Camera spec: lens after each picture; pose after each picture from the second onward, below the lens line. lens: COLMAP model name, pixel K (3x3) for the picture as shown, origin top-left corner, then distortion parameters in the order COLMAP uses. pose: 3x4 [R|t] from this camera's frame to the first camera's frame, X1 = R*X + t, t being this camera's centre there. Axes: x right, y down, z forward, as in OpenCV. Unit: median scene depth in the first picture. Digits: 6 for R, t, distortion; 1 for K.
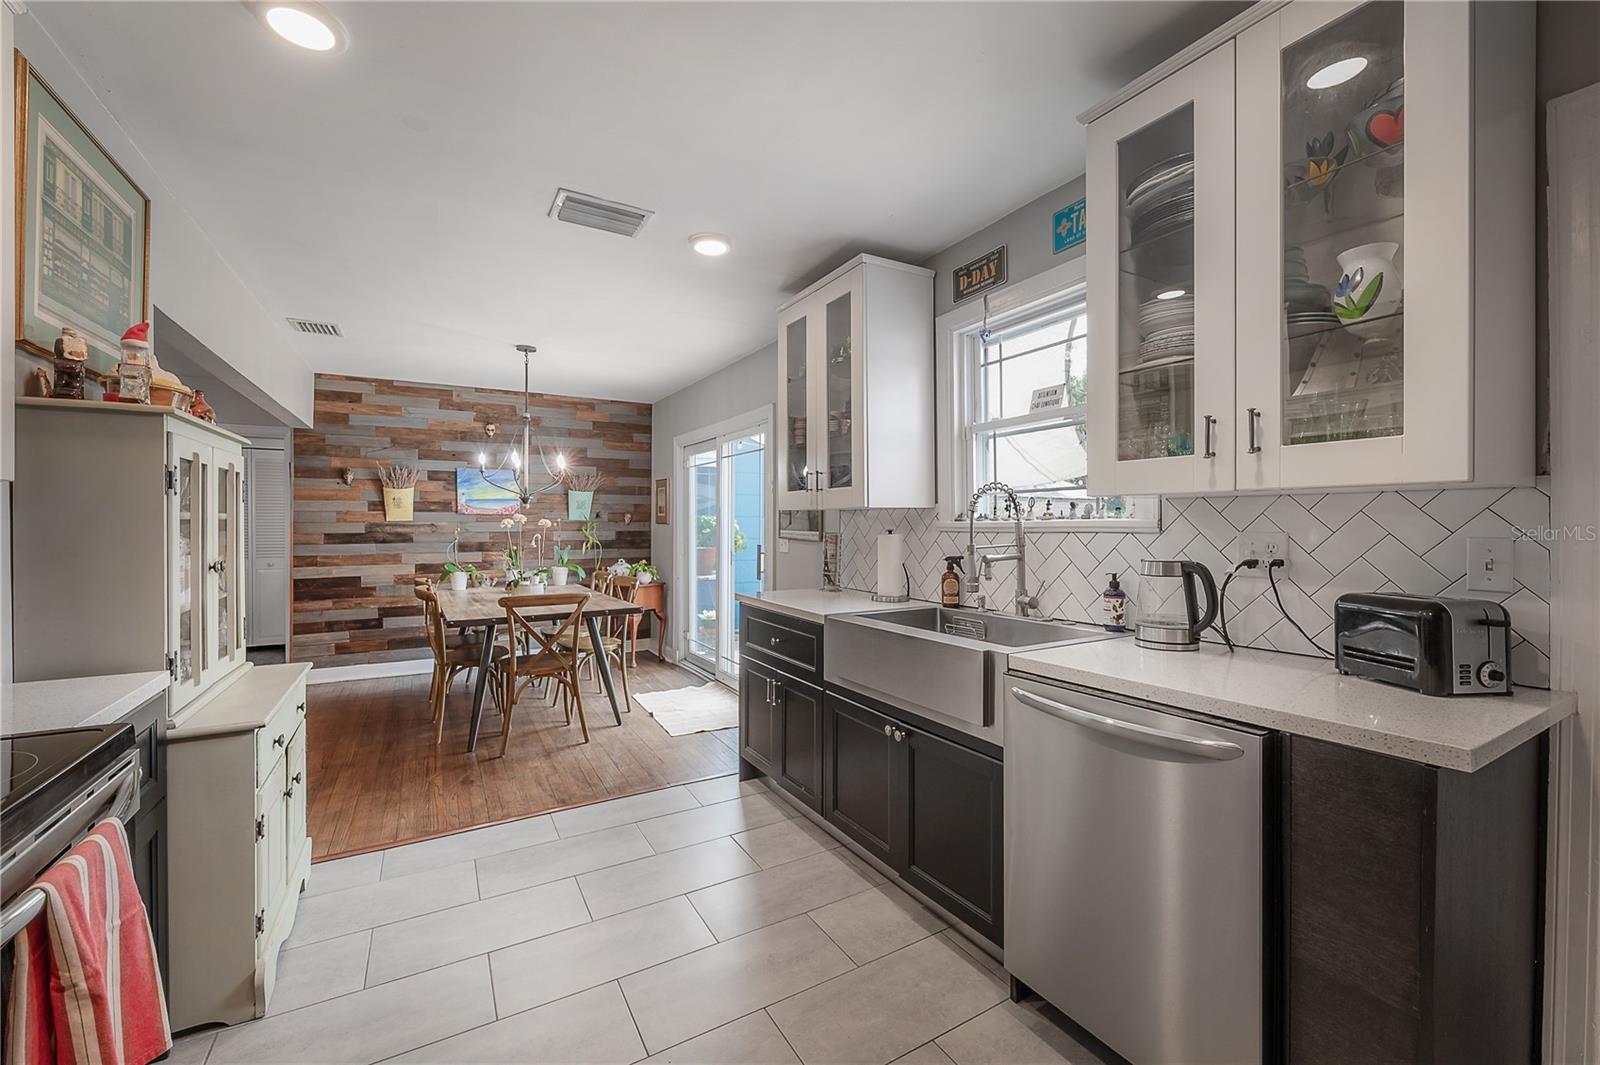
lens RADIAL K [[634.7, 0, 787.4], [0, 634.7, 529.2], [0, 0, 1]] dist [-0.002030, -0.000175]
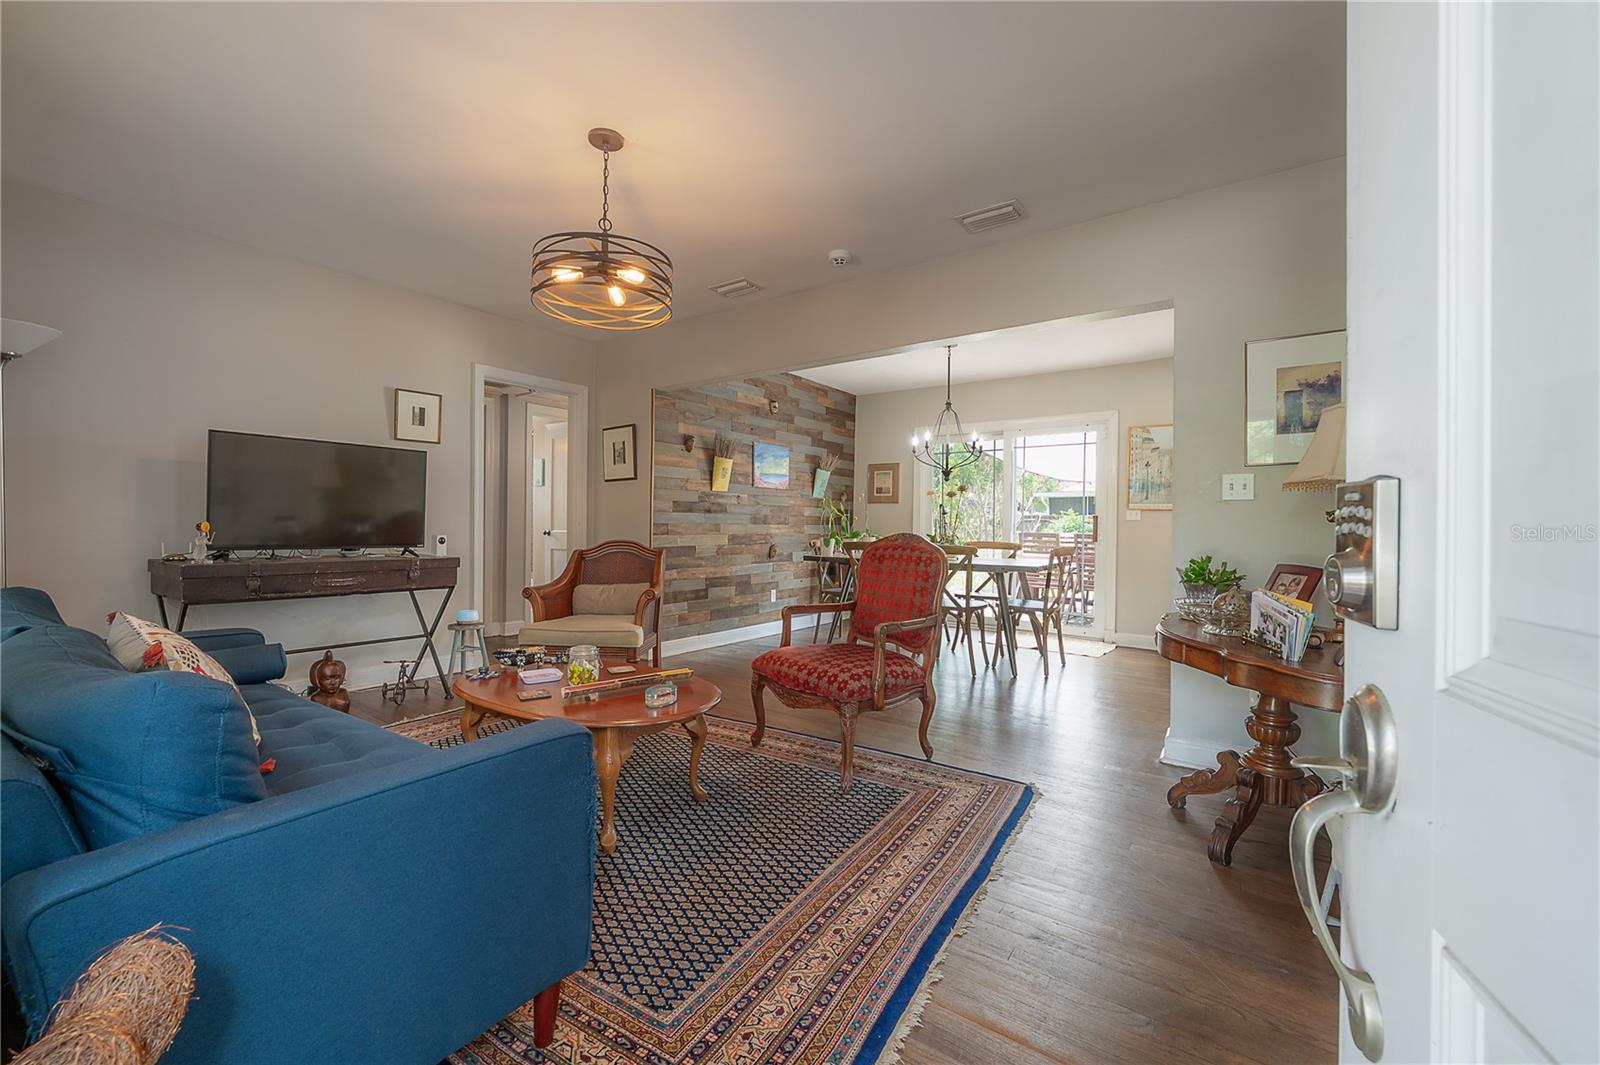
lens RADIAL K [[634.7, 0, 787.4], [0, 634.7, 529.2], [0, 0, 1]] dist [-0.002030, -0.000175]
pose [[0.920020, 0.009235, 0.391763, -0.939620], [-0.008342, 0.999957, -0.003984, 0.051716], [-0.391783, 0.000397, 0.920058, 0.038491]]
